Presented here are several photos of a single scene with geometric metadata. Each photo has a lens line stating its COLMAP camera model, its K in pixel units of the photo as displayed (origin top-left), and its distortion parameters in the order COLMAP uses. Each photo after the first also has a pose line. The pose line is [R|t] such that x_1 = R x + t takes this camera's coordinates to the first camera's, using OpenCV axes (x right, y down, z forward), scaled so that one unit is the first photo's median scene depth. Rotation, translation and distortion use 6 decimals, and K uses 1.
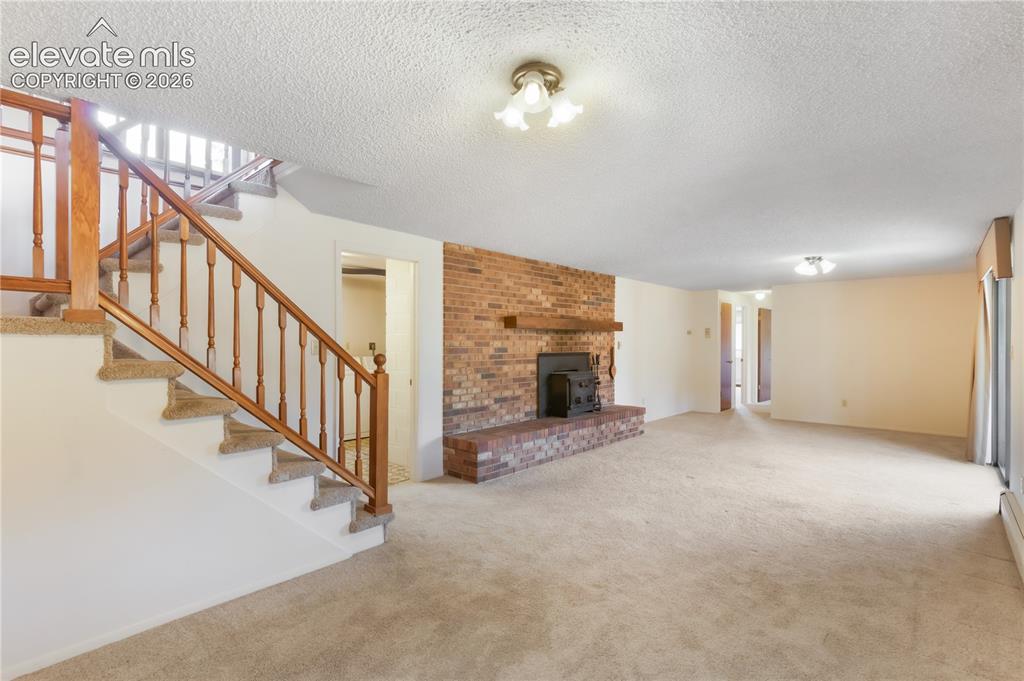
lens RADIAL K [[477.7, 0, 497.0], [0, 477.7, 339.6], [0, 0, 1]] dist [0.001084, -0.001085]
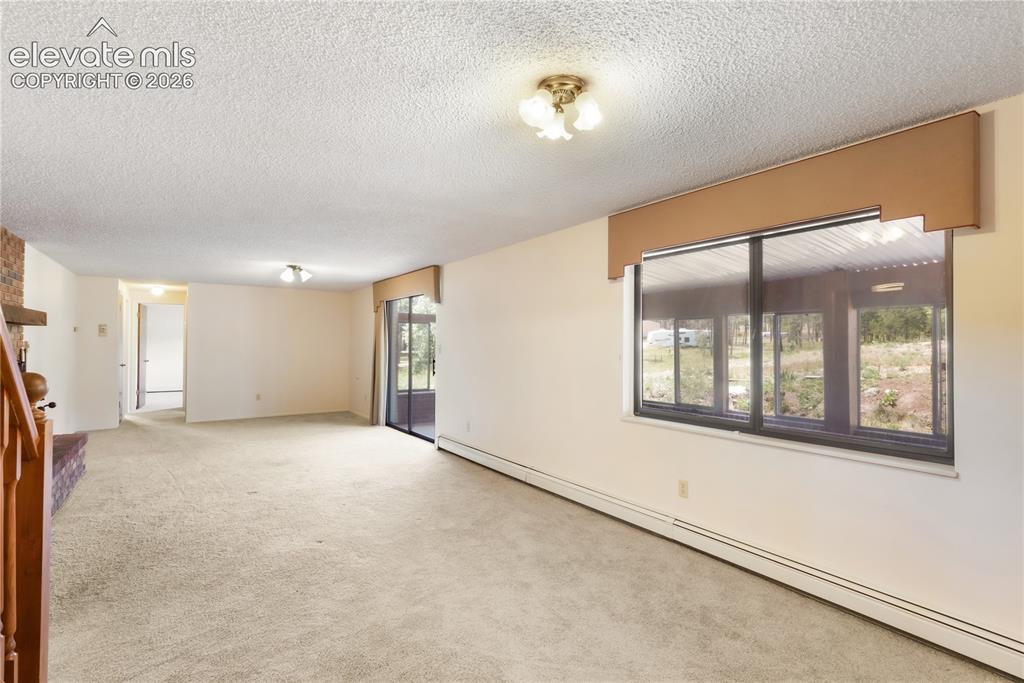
lens RADIAL K [[477.7, 0, 497.0], [0, 477.7, 340.6], [0, 0, 1]] dist [0.001084, -0.001085]
pose [[0.240105, 0.002108, 0.970745, -0.408063], [-0.006837, 0.999977, -0.000480, -0.001591], [-0.970723, -0.006522, 0.240113, 0.381661]]
